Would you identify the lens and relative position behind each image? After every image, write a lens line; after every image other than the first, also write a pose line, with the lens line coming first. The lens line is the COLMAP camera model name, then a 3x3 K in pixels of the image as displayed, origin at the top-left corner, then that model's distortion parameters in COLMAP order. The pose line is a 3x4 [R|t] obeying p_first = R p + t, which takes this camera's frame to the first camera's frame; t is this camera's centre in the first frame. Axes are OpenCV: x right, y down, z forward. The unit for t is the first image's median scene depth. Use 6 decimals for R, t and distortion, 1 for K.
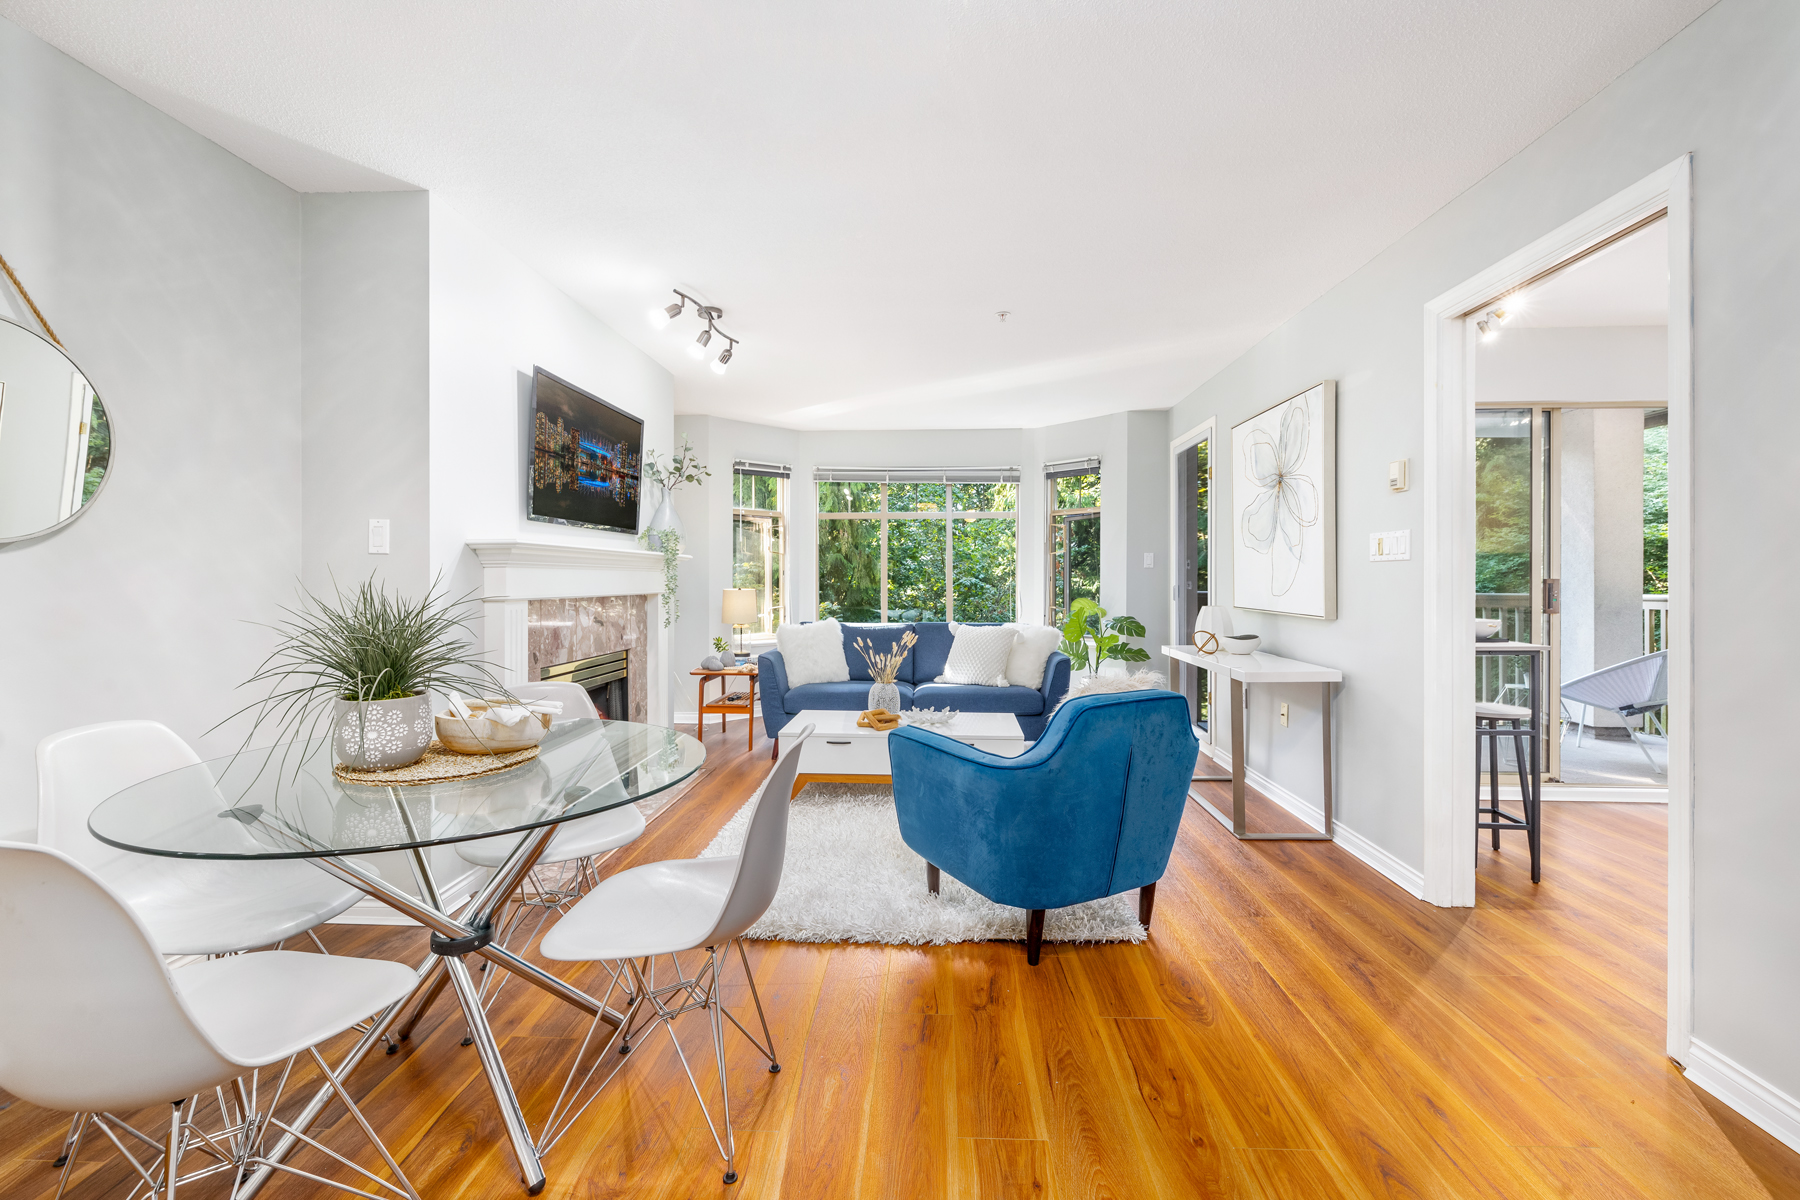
lens RADIAL K [[752.4, 0, 907.6], [0, 752.4, 586.3], [0, 0, 1]] dist [-0.003091, 0.001041]
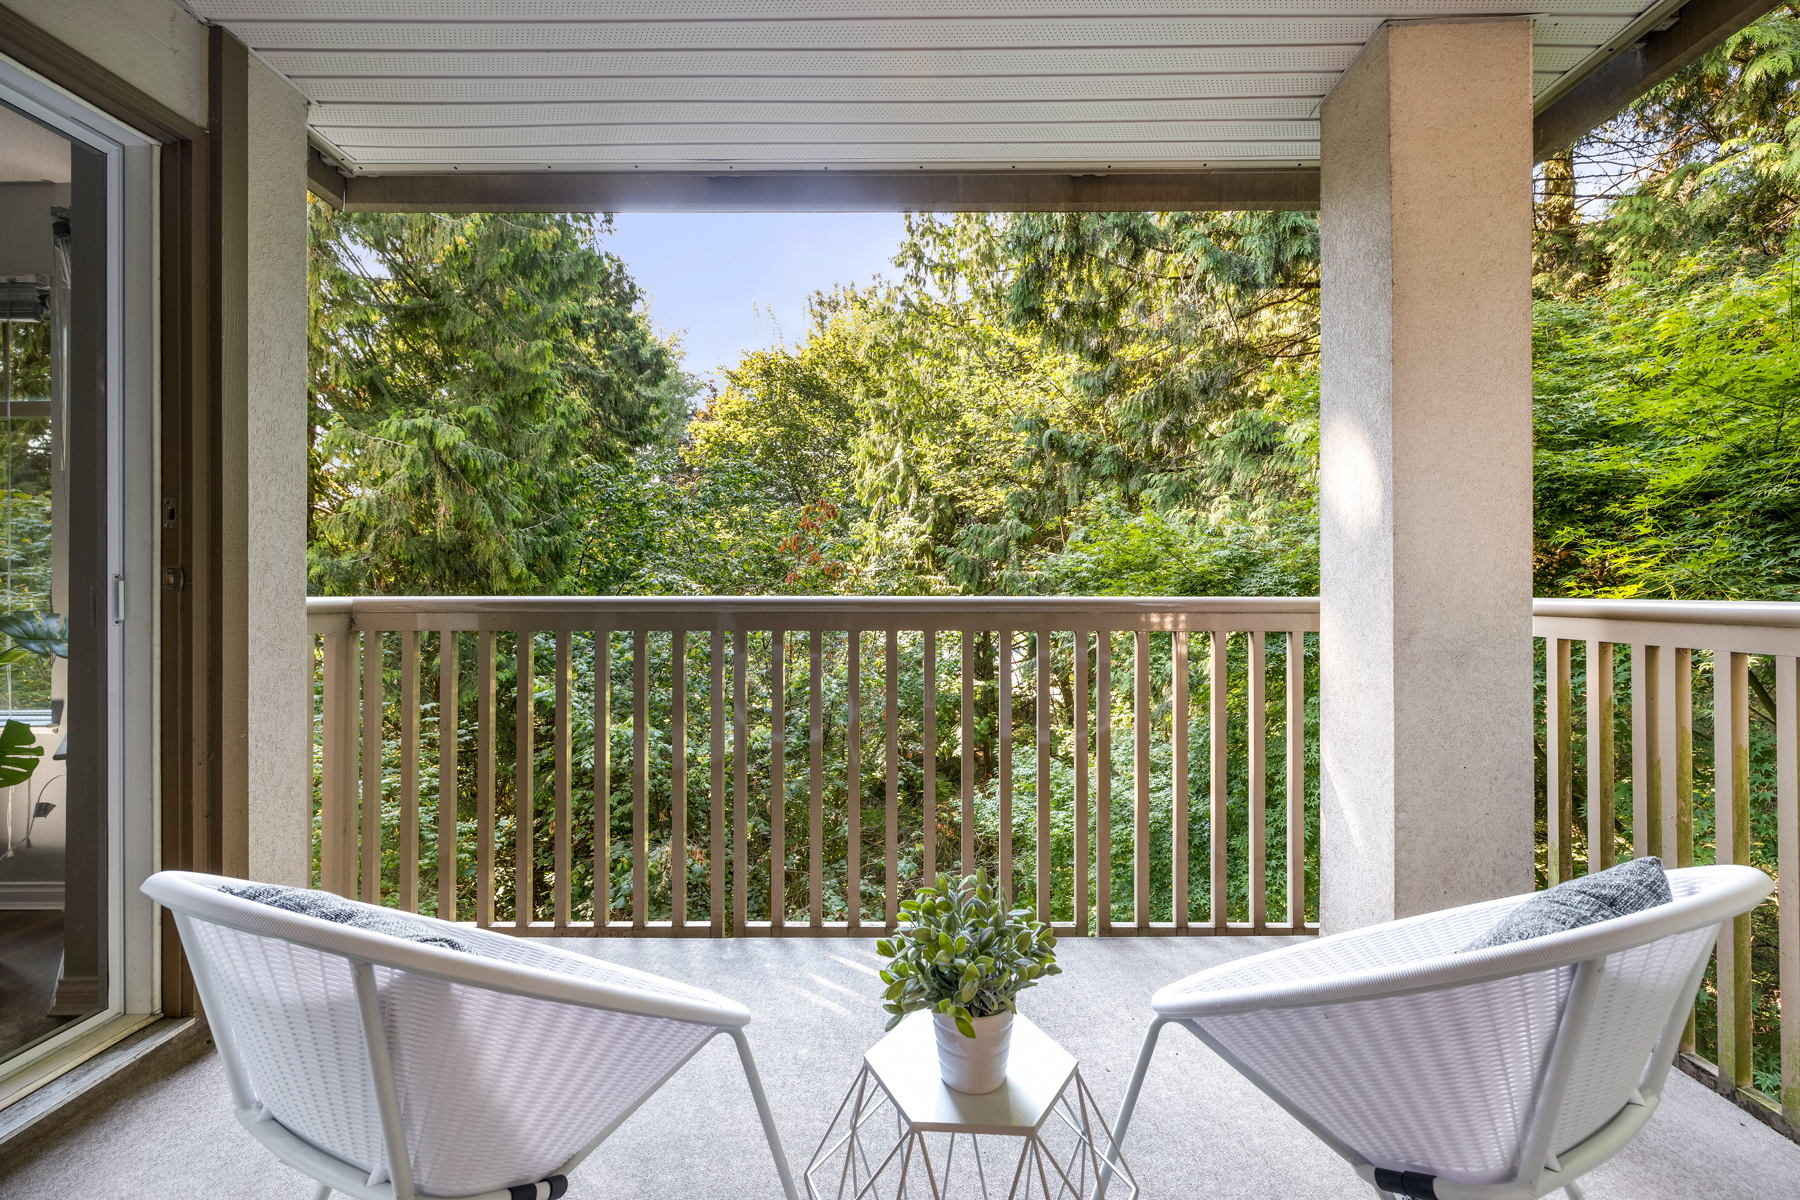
lens RADIAL K [[752.4, 0, 909.2], [0, 752.4, 596.3], [0, 0, 1]] dist [-0.003091, 0.001041]
pose [[0.999001, -0.002887, 0.044592, 0.855045], [0.002045, 0.999819, 0.018914, 0.003120], [-0.044638, -0.018803, 0.998826, 0.845080]]
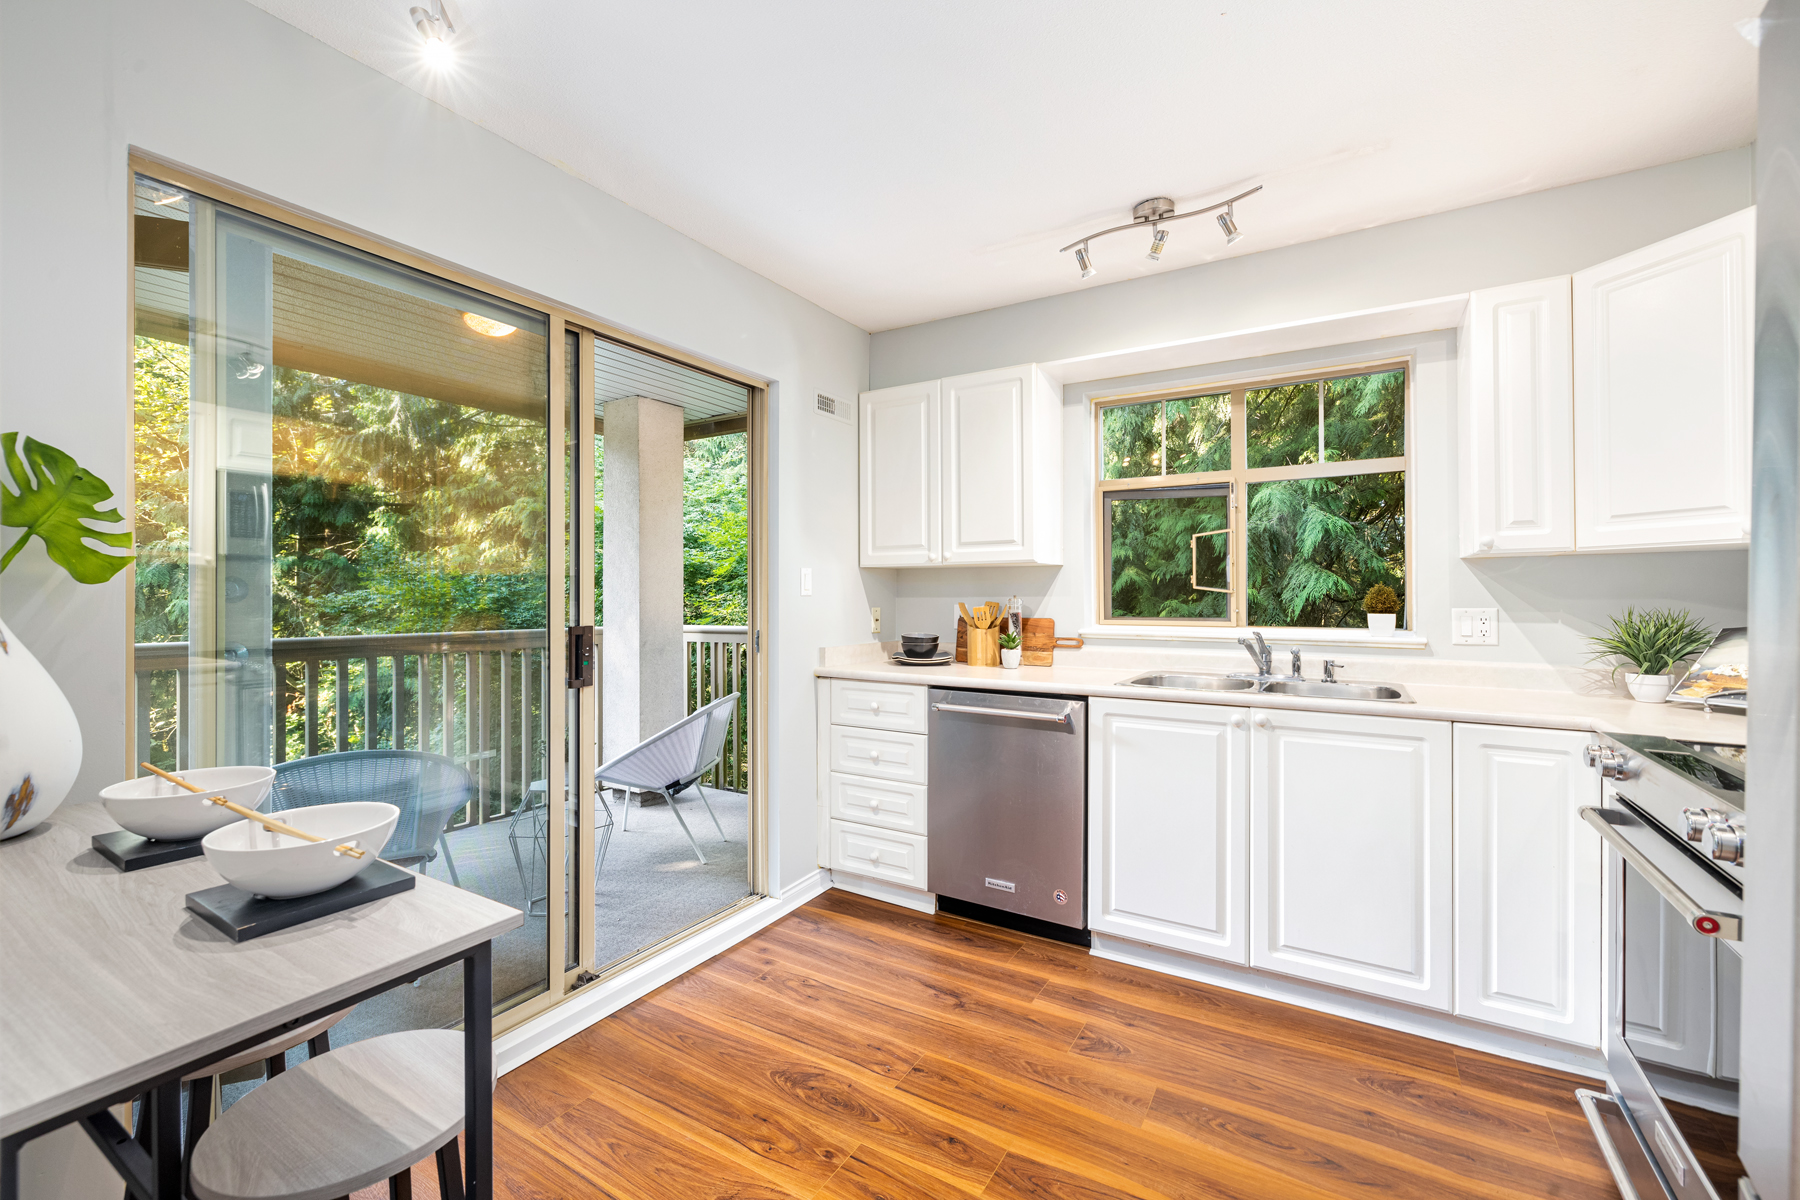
lens RADIAL K [[752.4, 0, 902.5], [0, 752.4, 590.6], [0, 0, 1]] dist [-0.003091, 0.001041]
pose [[0.472642, 0.003754, 0.881247, 0.426439], [0.005156, 0.999962, -0.007025, -0.028544], [-0.881239, 0.007864, 0.472605, 0.467324]]
